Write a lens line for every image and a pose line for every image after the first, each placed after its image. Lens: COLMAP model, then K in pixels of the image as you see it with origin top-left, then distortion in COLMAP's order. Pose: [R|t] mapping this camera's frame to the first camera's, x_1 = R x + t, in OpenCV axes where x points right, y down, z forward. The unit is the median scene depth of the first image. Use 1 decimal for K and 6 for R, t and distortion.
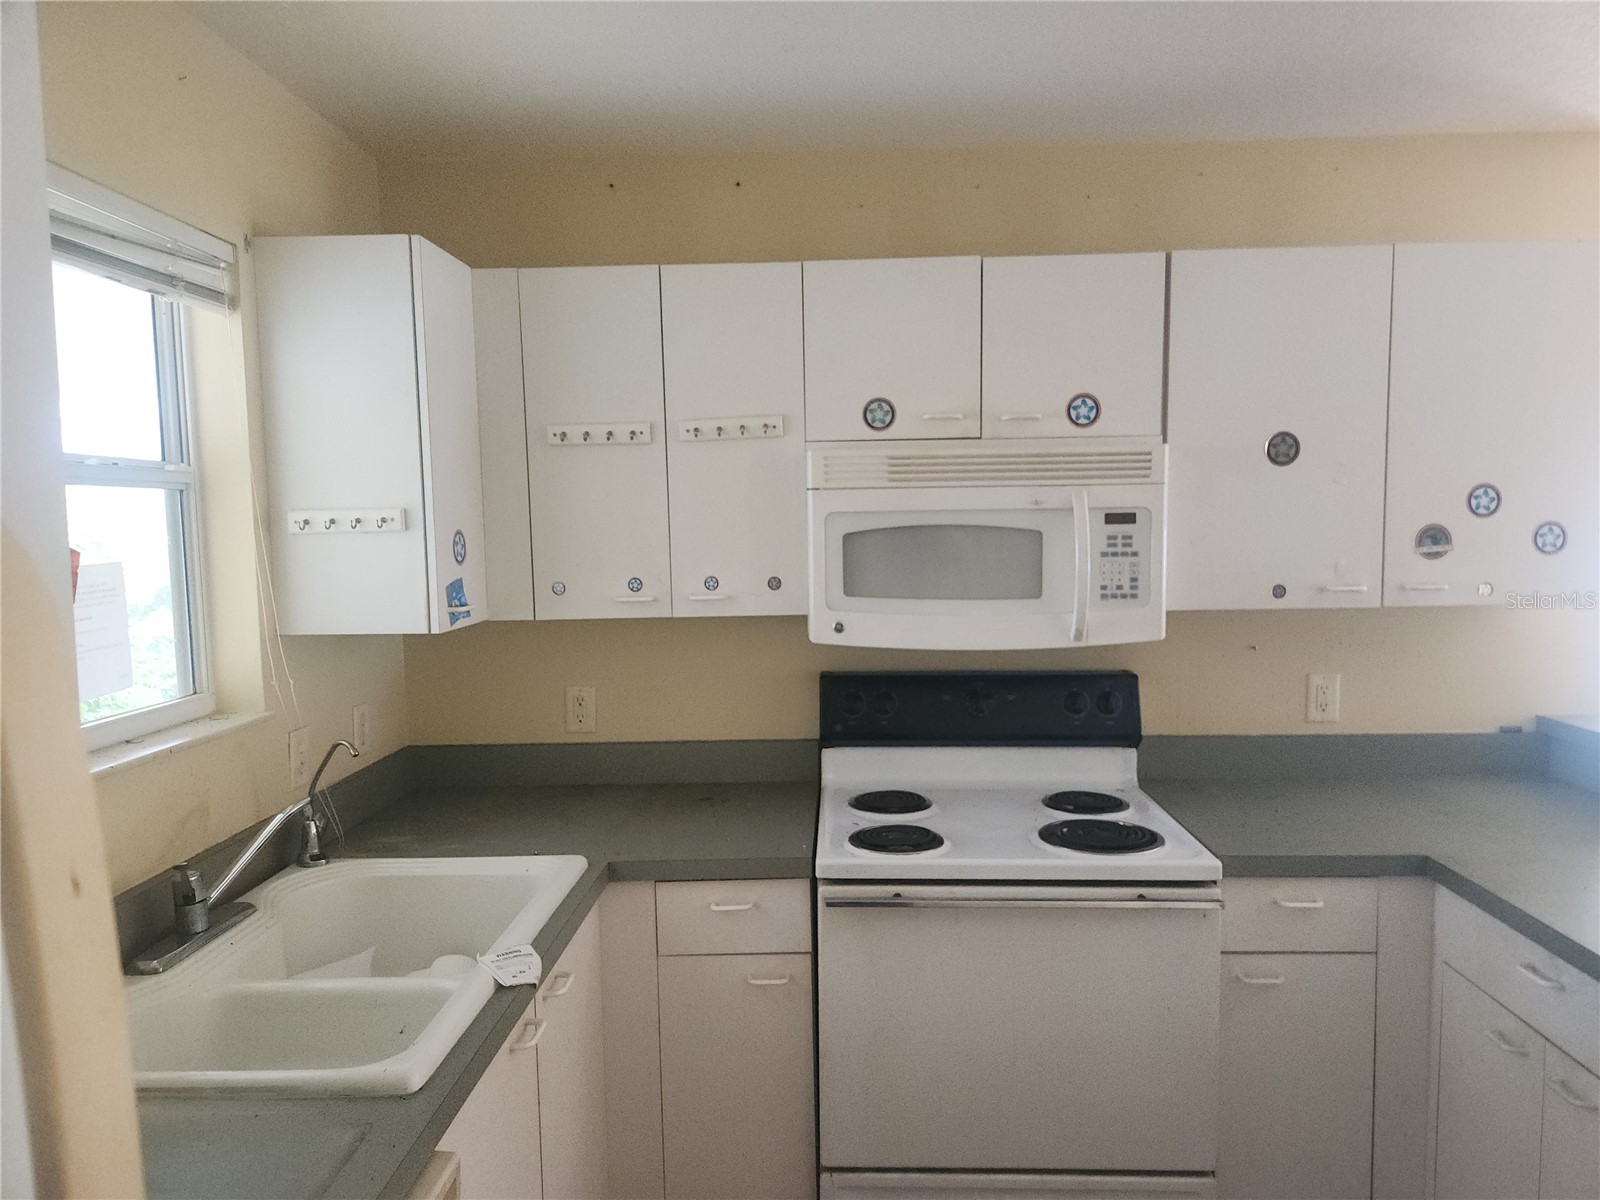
lens RADIAL K [[1070.4, 0, 800.0], [0, 1070.4, 600.0], [0, 0, 1]] dist [0.084317, -0.075223]
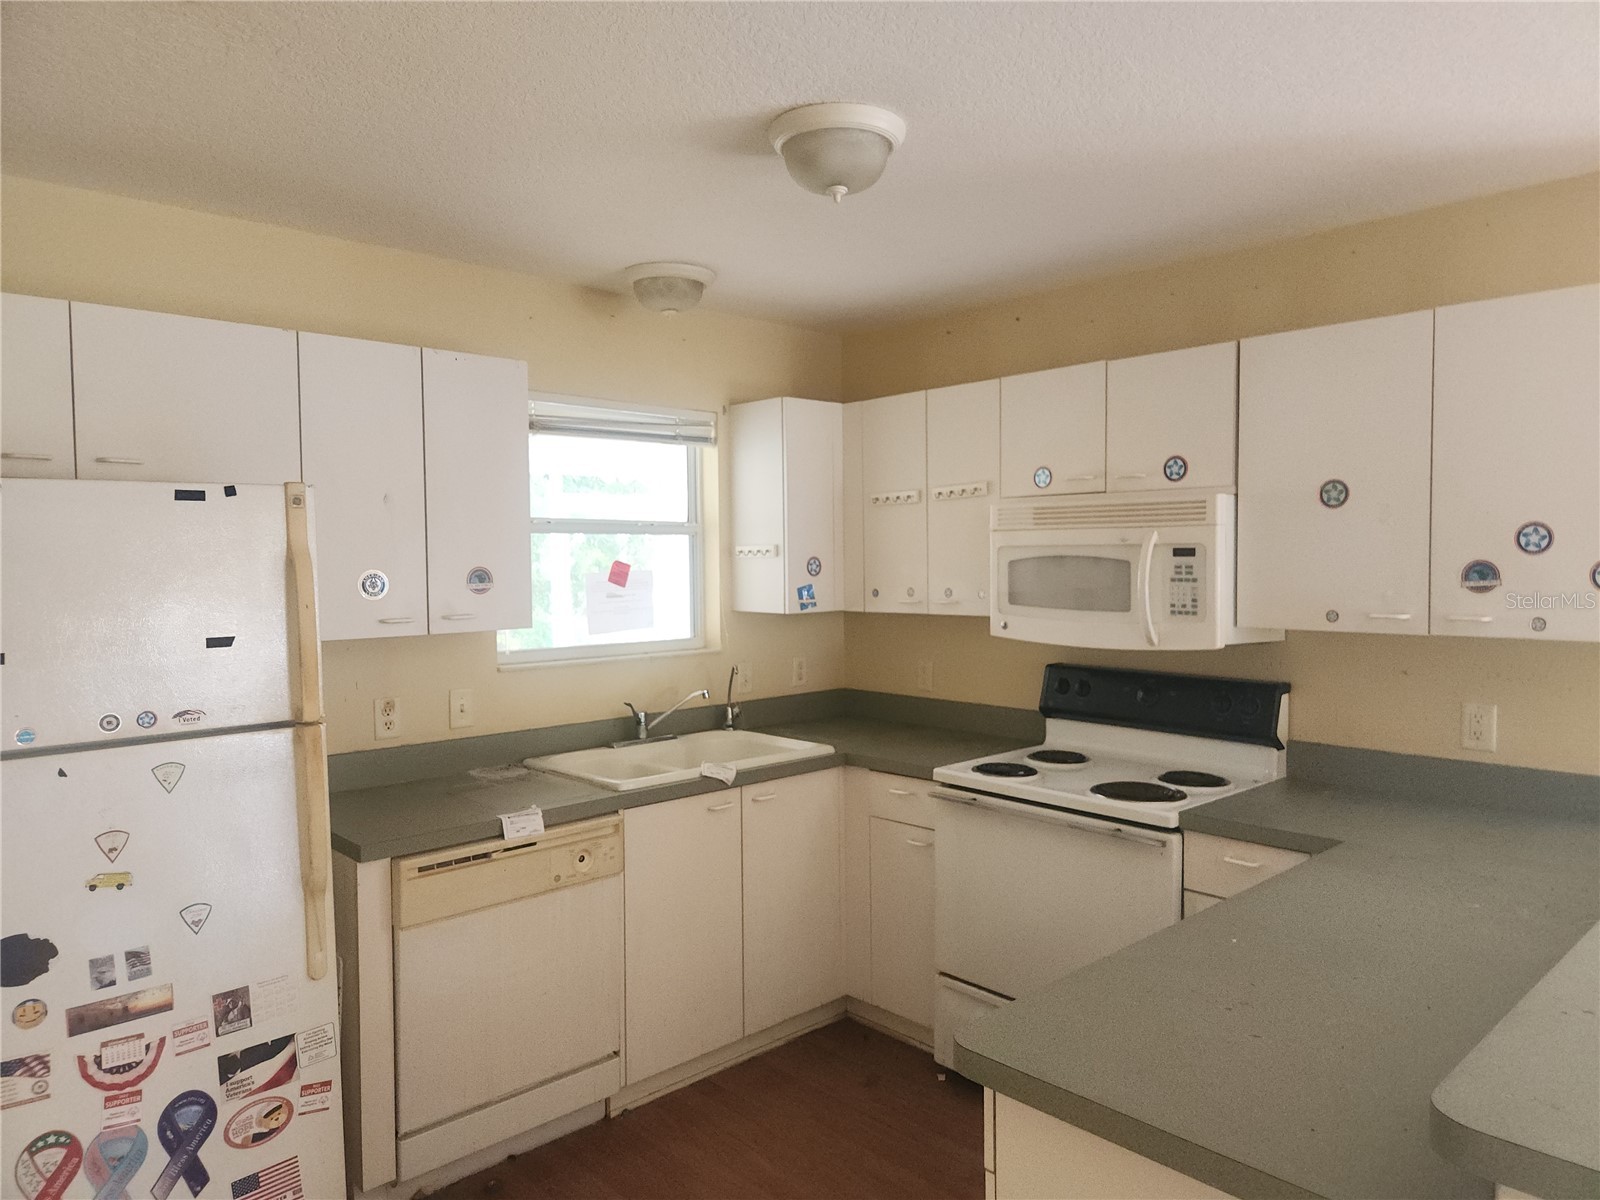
lens RADIAL K [[1070.4, 0, 800.0], [0, 1070.4, 600.0], [0, 0, 1]] dist [0.084317, -0.075223]
pose [[0.703200, 0.038861, -0.709929, 0.878511], [-0.056972, 0.998374, -0.001782, 0.009424], [0.708706, 0.041699, 0.704271, -0.226443]]
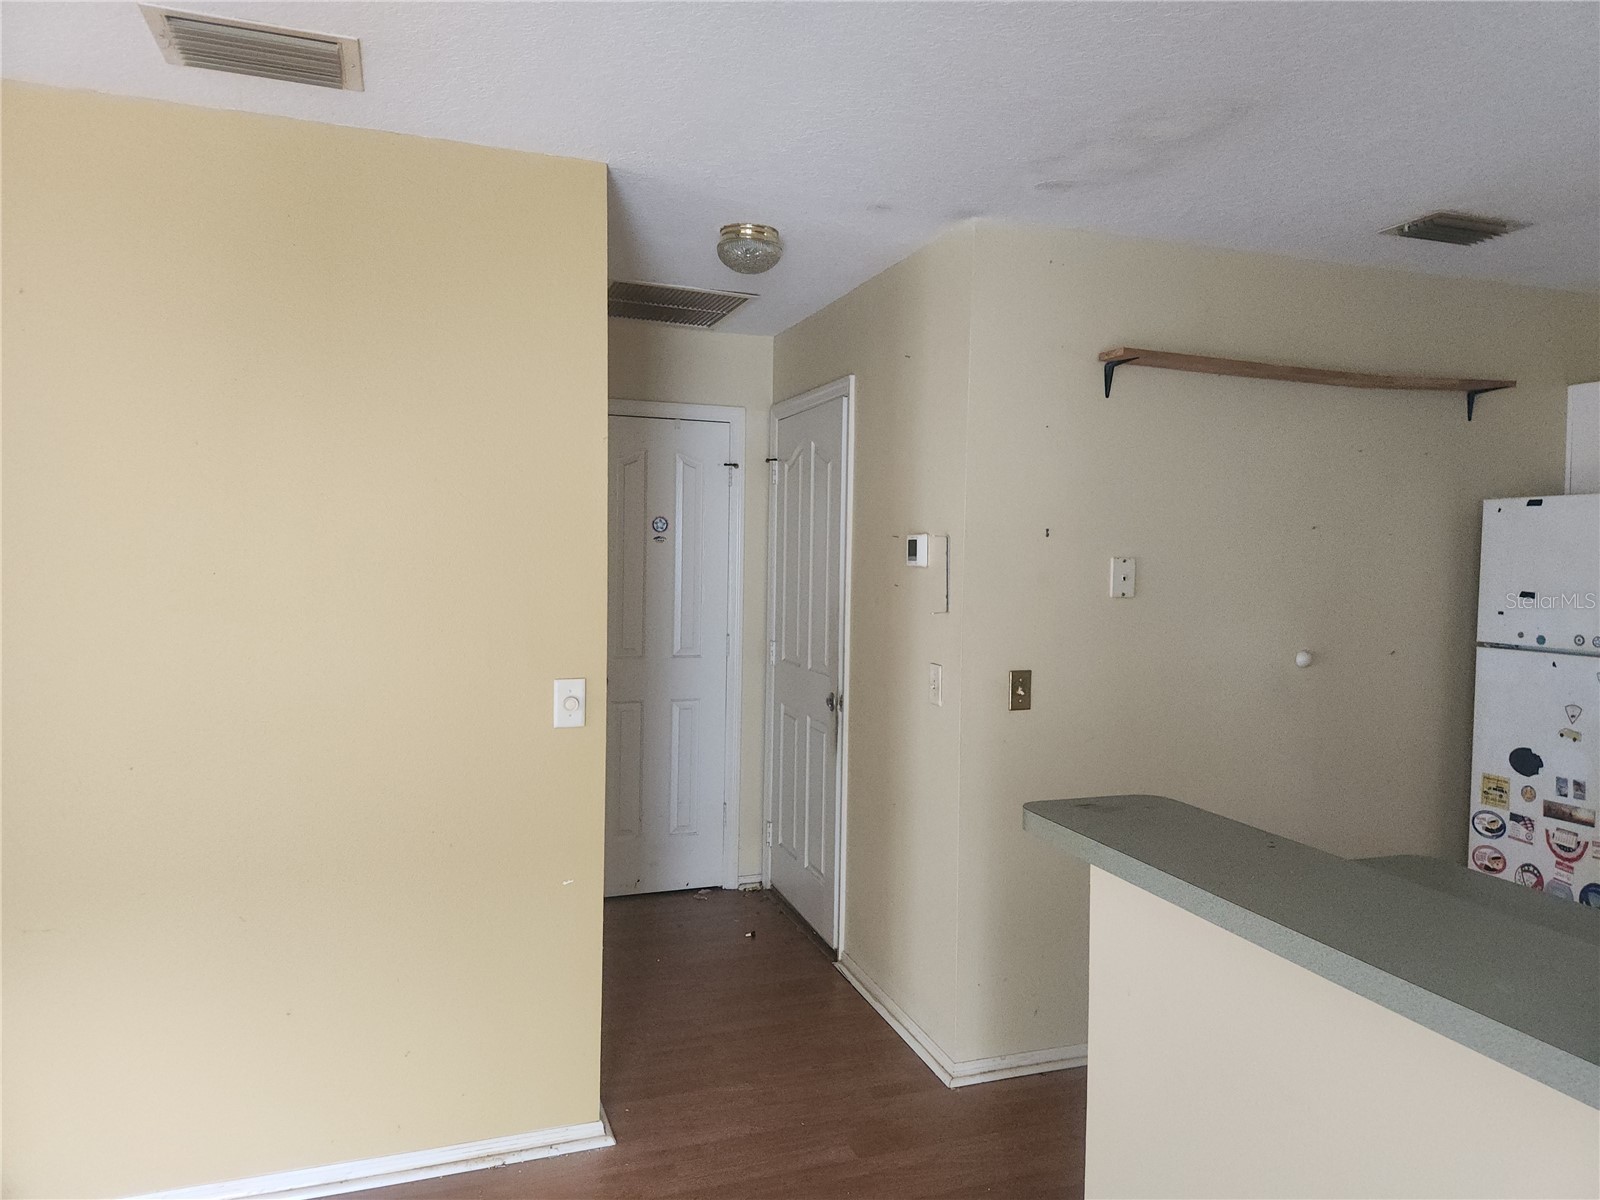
lens RADIAL K [[1070.4, 0, 800.0], [0, 1070.4, 600.0], [0, 0, 1]] dist [0.084317, -0.075223]
pose [[-0.934470, 0.024686, -0.355185, 1.351269], [-0.022896, 0.991362, 0.129139, -0.079029], [0.355305, 0.128809, -0.925833, 0.978713]]
